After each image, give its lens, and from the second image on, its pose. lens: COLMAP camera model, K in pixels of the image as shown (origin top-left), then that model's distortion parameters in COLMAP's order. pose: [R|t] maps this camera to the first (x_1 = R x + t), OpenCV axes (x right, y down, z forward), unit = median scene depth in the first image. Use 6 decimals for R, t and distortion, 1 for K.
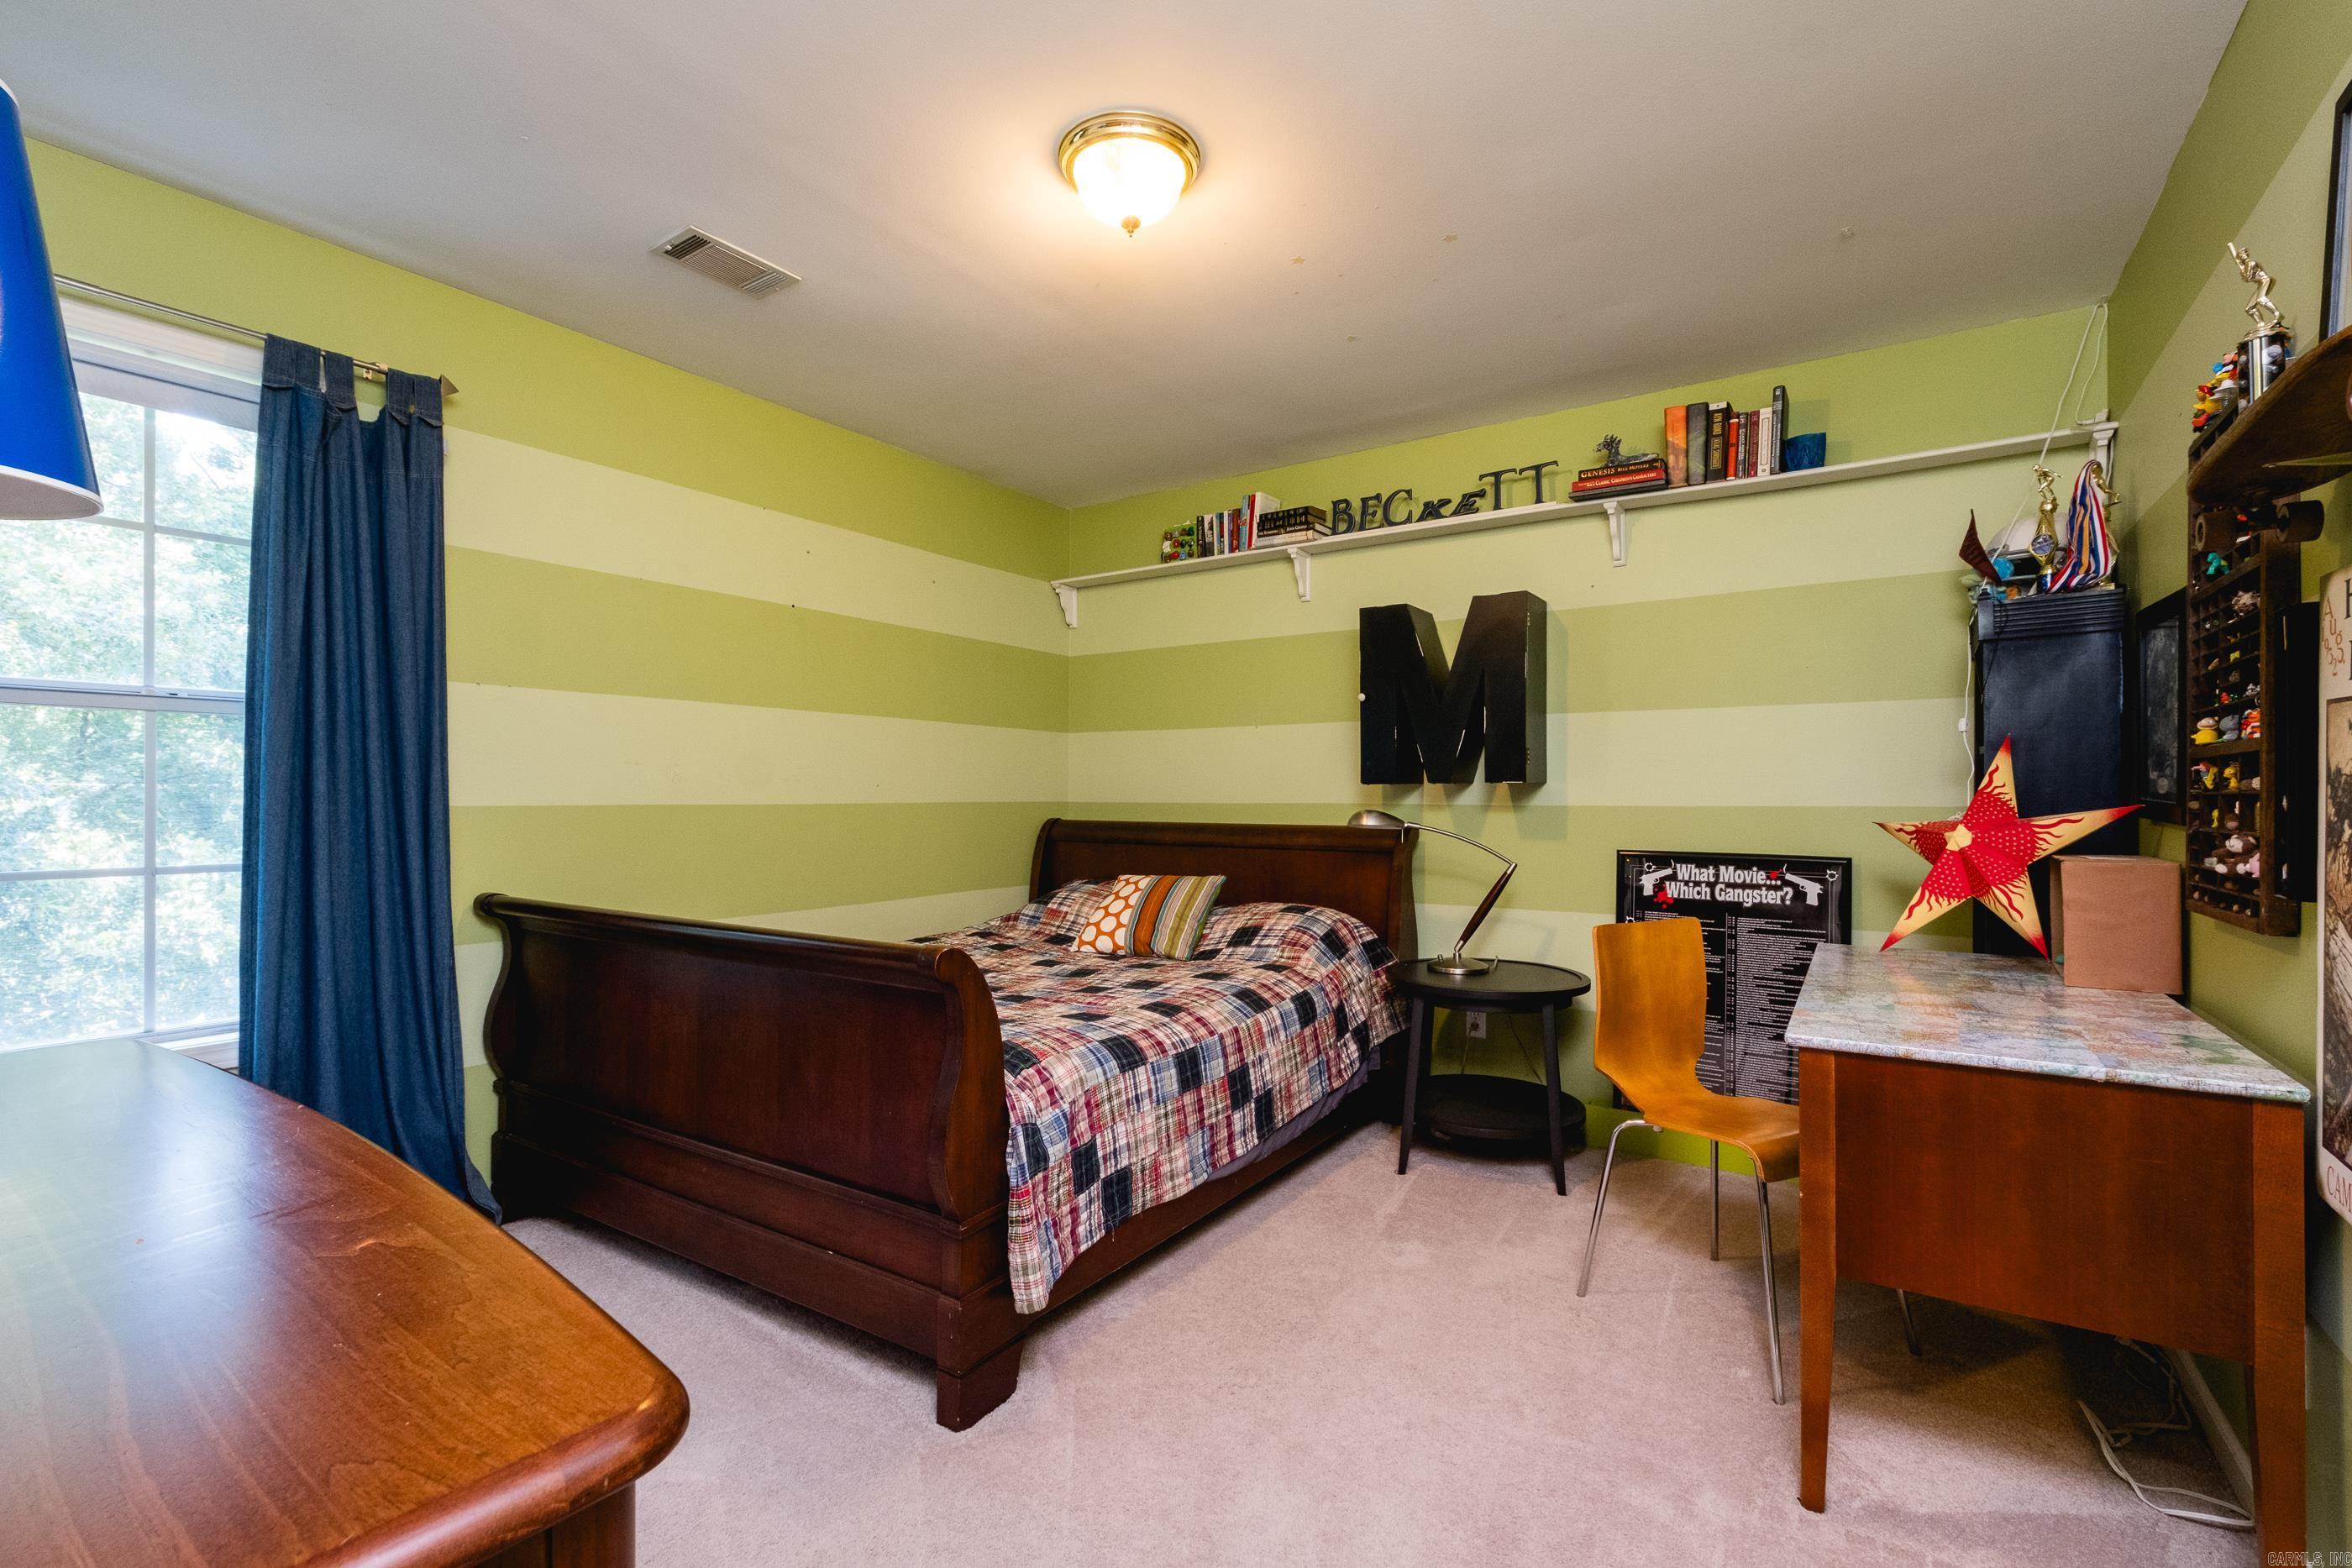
lens RADIAL K [[1019.6, 0, 1166.5], [0, 1019.6, 794.5], [0, 0, 1]] dist [0.000739, -0.000696]
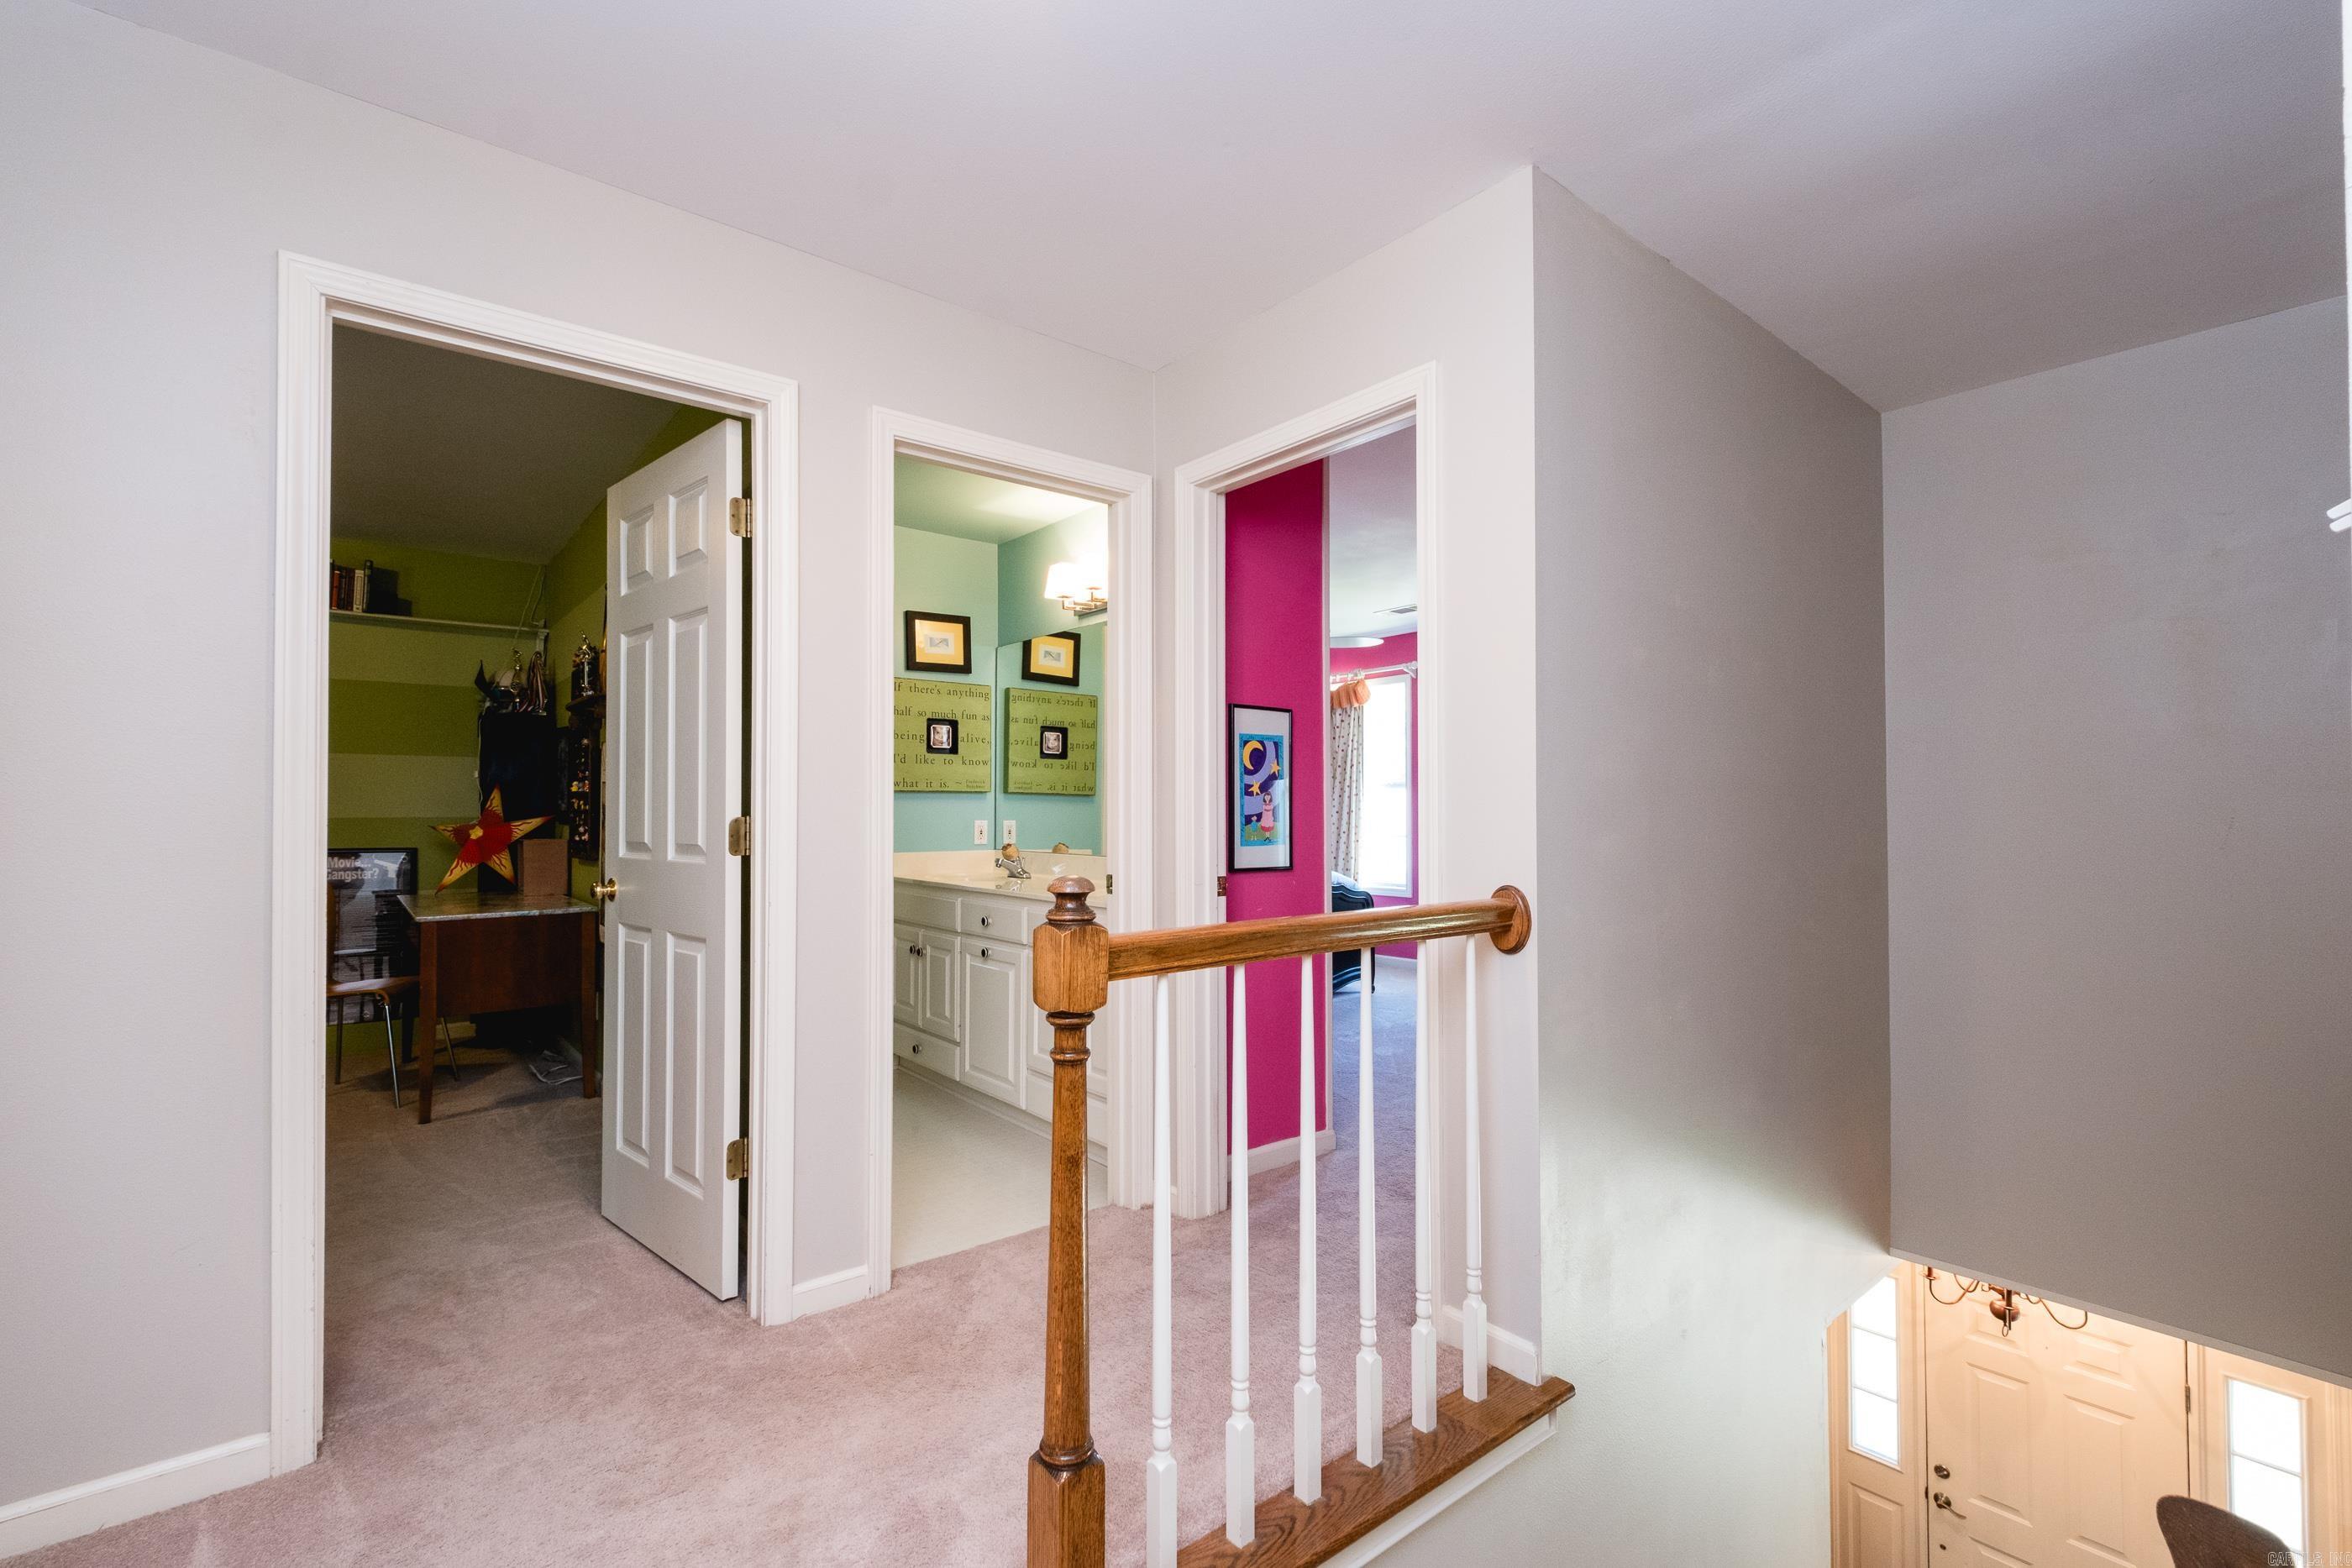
lens RADIAL K [[1019.6, 0, 1183.8], [0, 1019.6, 765.5], [0, 0, 1]] dist [0.000739, -0.000696]
pose [[0.262080, 0.028781, 0.964617, -0.756391], [0.005816, 0.999490, -0.031402, -0.017658], [-0.965029, 0.013840, 0.261779, -0.824192]]
